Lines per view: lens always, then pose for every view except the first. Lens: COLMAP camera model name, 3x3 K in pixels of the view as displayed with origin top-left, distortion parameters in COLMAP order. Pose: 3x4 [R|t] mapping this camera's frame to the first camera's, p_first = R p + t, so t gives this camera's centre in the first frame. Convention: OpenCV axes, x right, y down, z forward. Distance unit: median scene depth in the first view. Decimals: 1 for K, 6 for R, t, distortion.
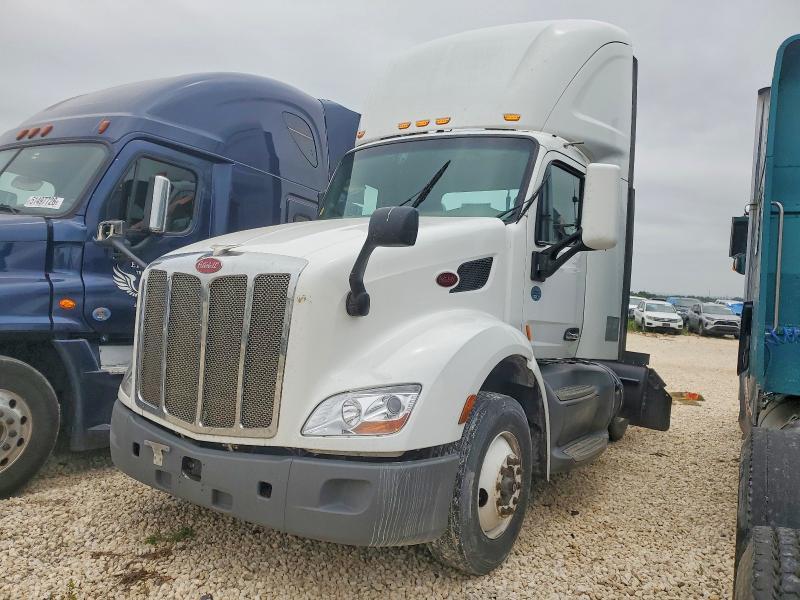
lens RADIAL K [[602.8, 0, 400.0], [0, 602.8, 300.0], [0, 0, 1]] dist [0.003942, 0.000463]
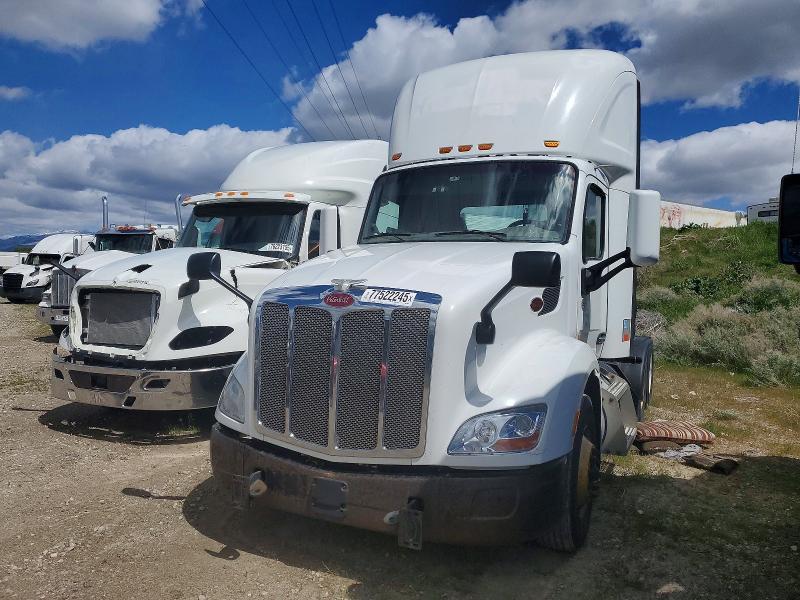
lens RADIAL K [[602.8, 0, 400.0], [0, 602.8, 300.0], [0, 0, 1]] dist [0.003942, 0.000463]
pose [[0.995033, -0.023012, 0.096853, -0.271594], [0.021647, 0.999651, 0.015119, -0.062027], [-0.097167, -0.012947, 0.995184, -0.080925]]
